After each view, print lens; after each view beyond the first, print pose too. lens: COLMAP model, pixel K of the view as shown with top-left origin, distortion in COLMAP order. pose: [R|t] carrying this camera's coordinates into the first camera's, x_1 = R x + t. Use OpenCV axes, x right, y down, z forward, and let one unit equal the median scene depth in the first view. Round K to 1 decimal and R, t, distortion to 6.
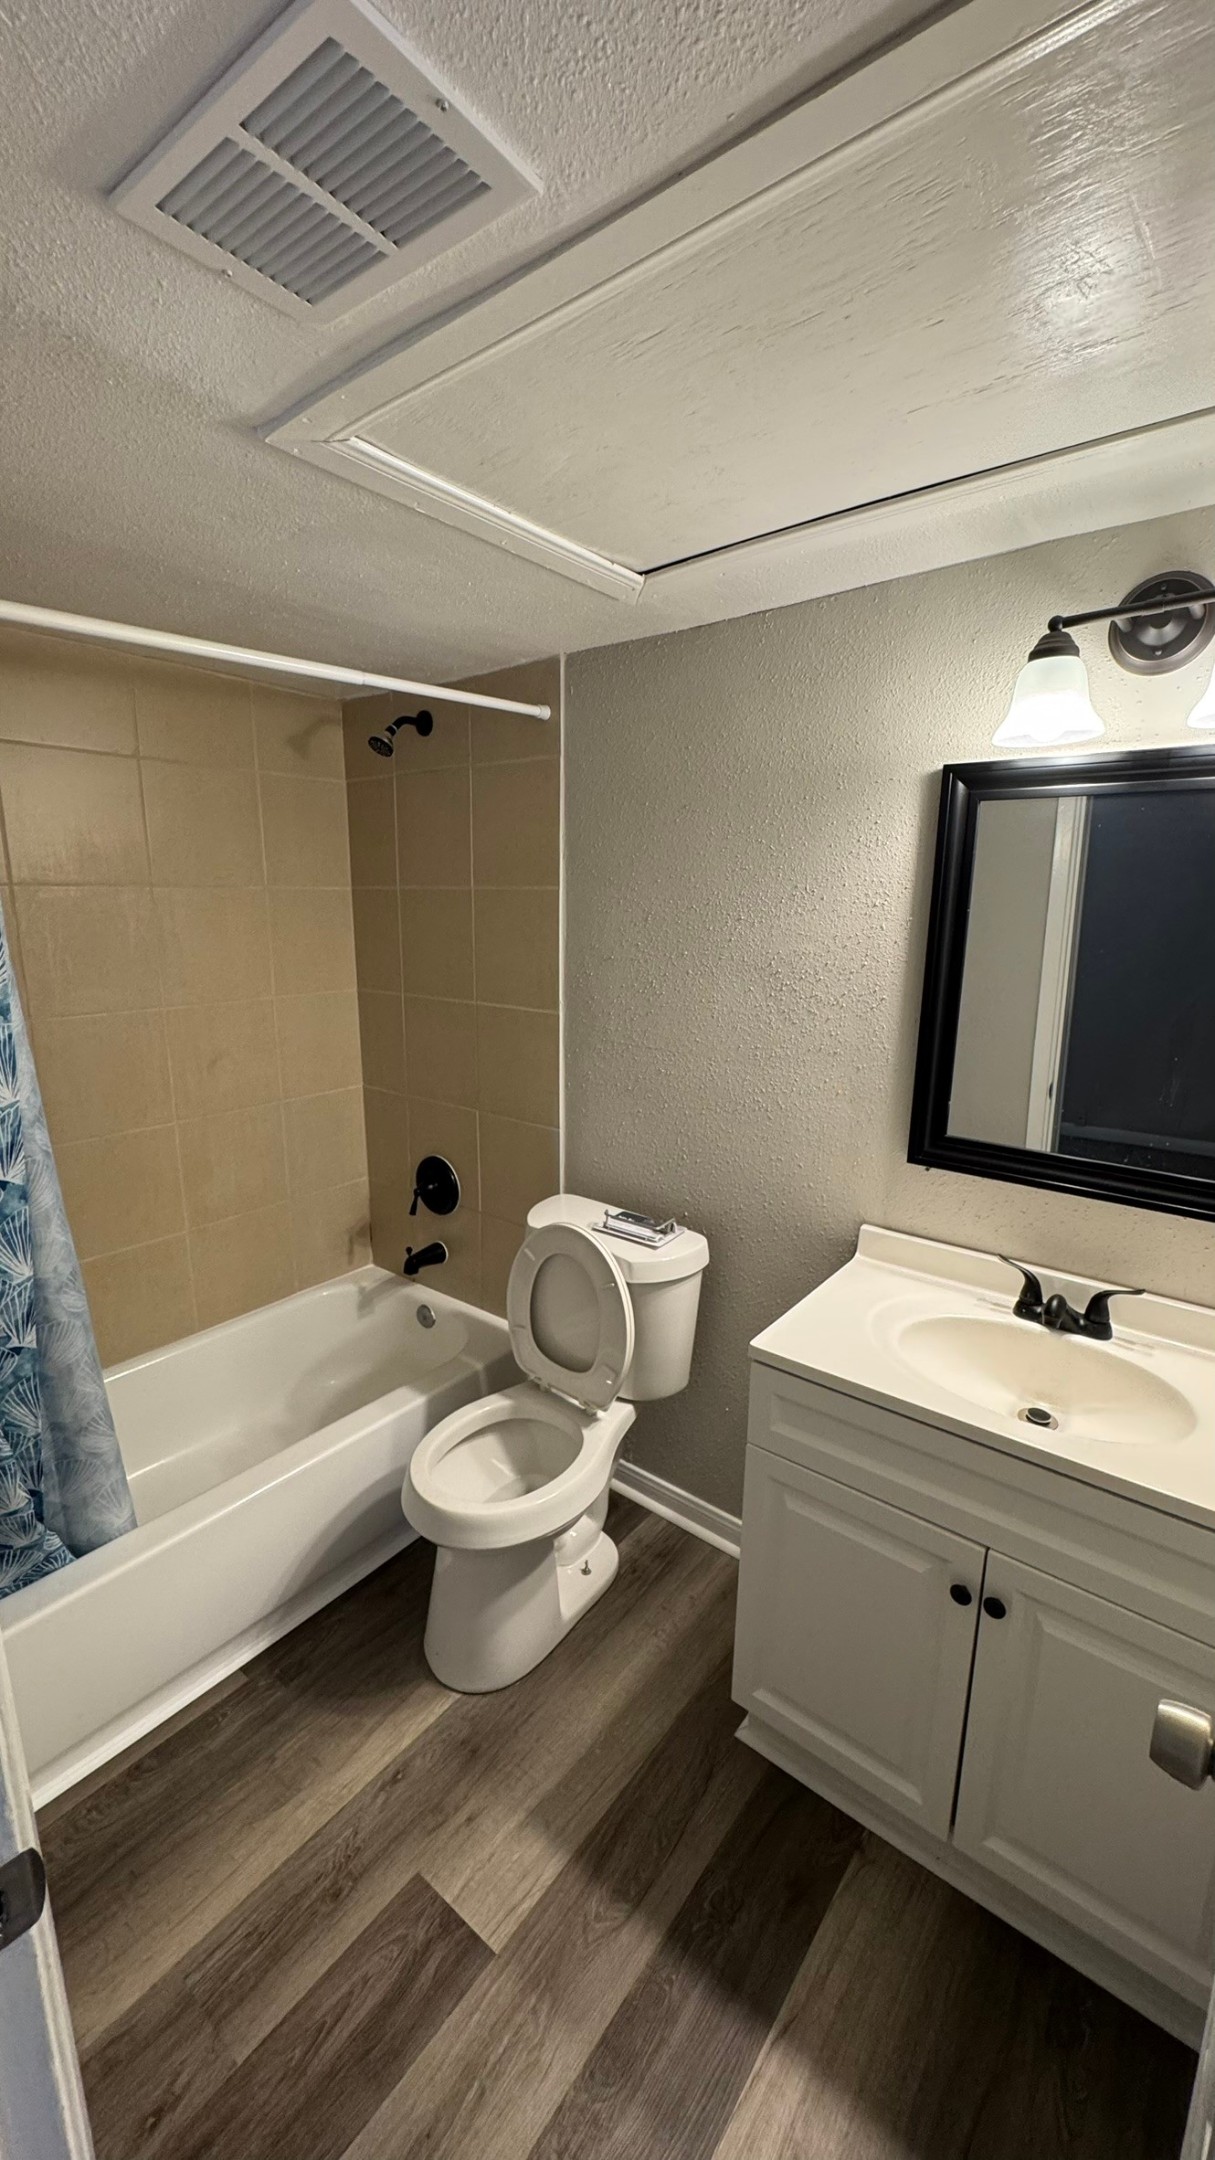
lens RADIAL K [[855.1, 0, 599.4], [0, 855.1, 1080.3], [0, 0, 1]] dist [-0.003489, 0.000600]
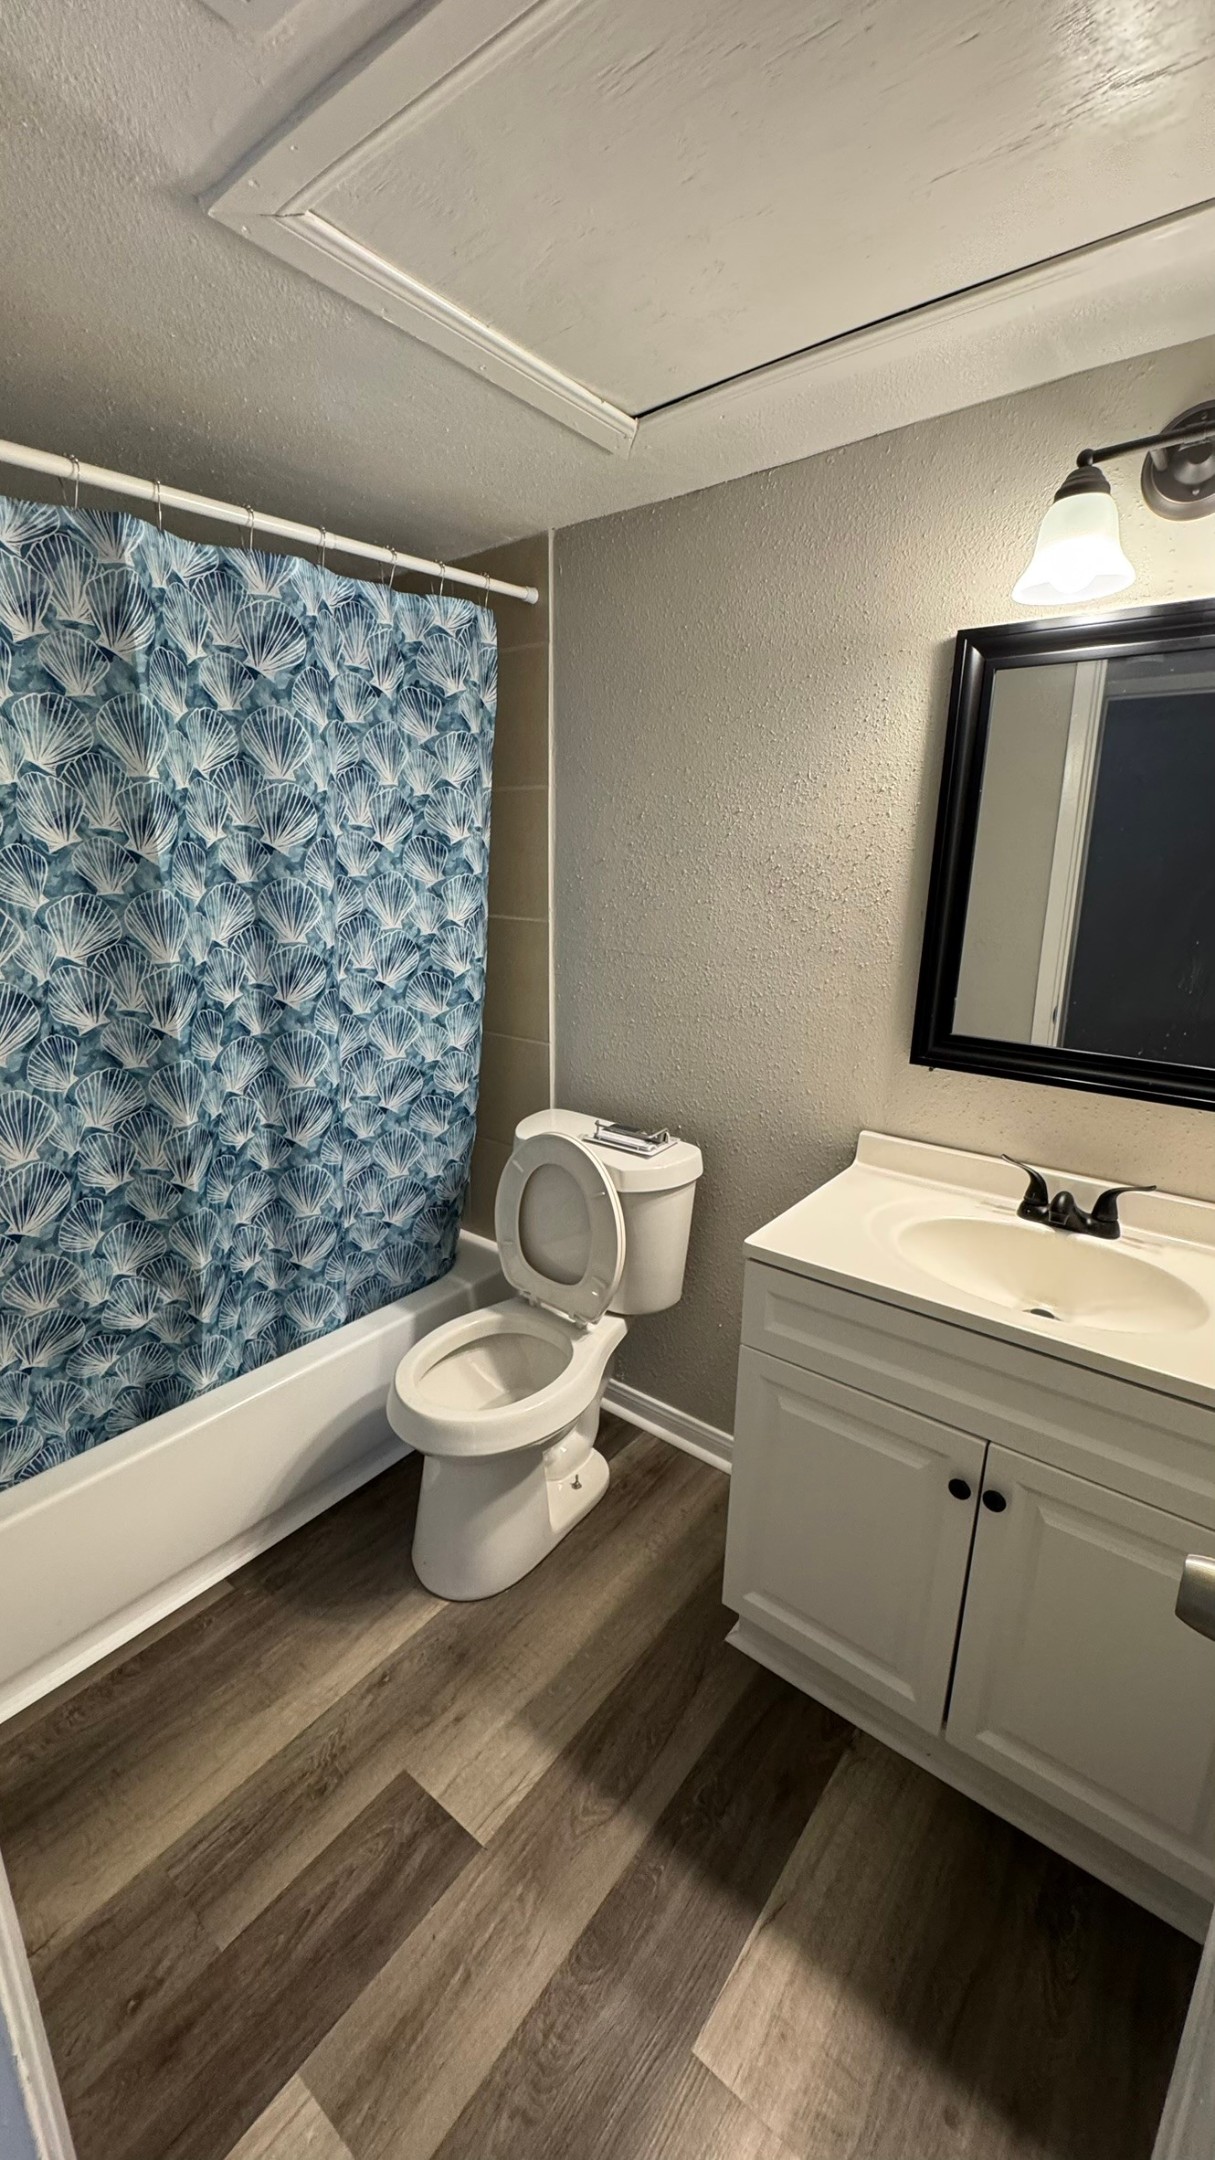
lens RADIAL K [[855.1, 0, 599.3], [0, 855.1, 1080.3], [0, 0, 1]] dist [-0.003489, 0.000600]
pose [[0.999988, 0.000499, 0.004831, 0.007706], [-0.000747, 0.998677, 0.051414, 0.071634], [-0.004799, -0.051417, 0.998666, 0.046378]]
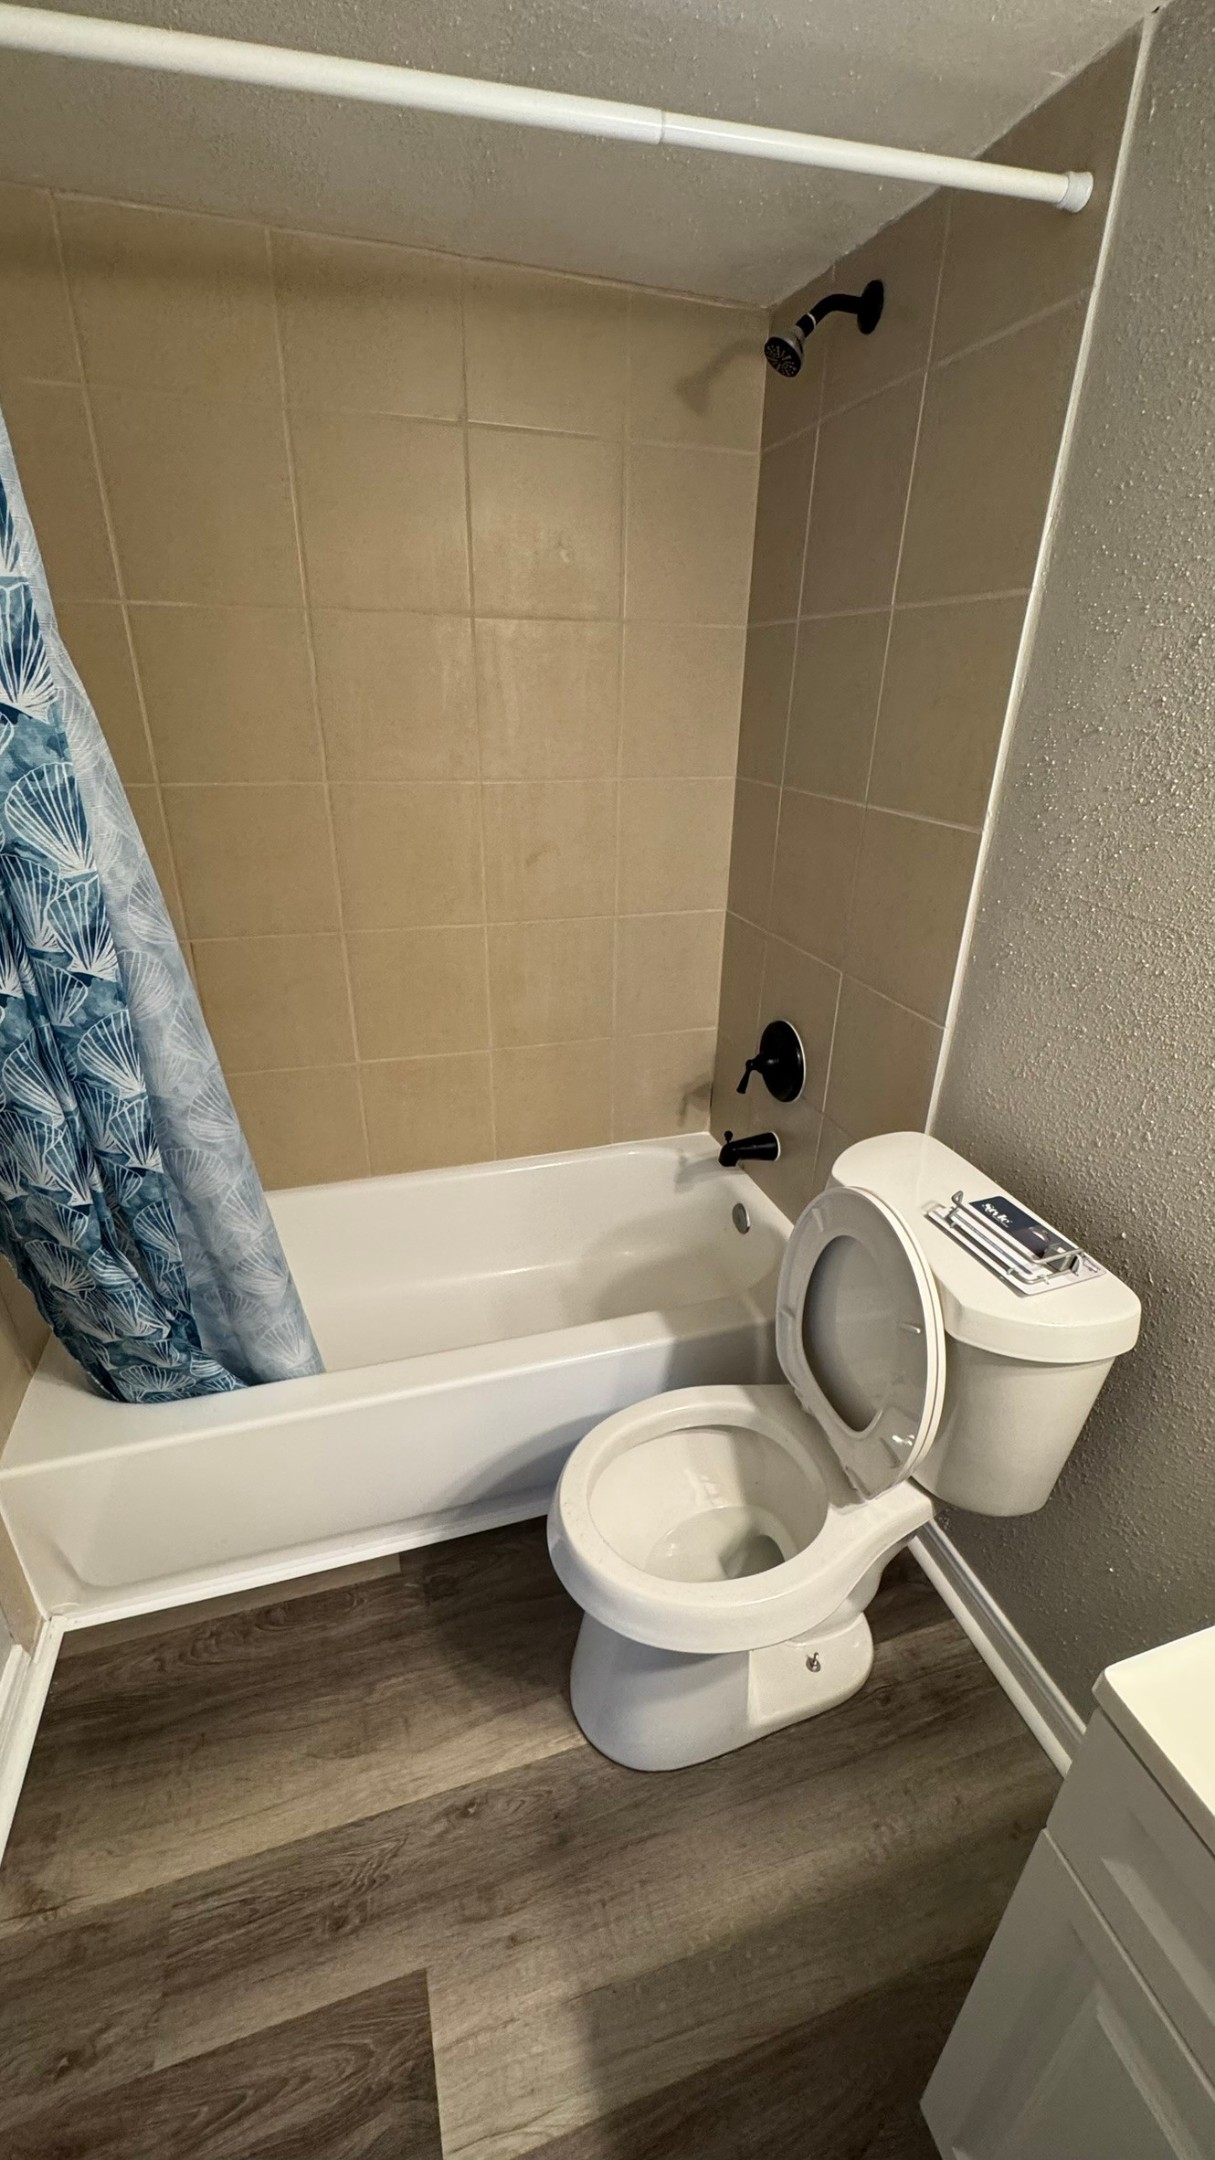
lens RADIAL K [[855.1, 0, 611.0], [0, 855.1, 1079.7], [0, 0, 1]] dist [-0.003489, 0.000600]
pose [[0.830370, 0.239330, -0.503197, 0.106829], [-0.130127, 0.961381, 0.242516, -0.036552], [0.541805, -0.135899, 0.829445, 0.515287]]
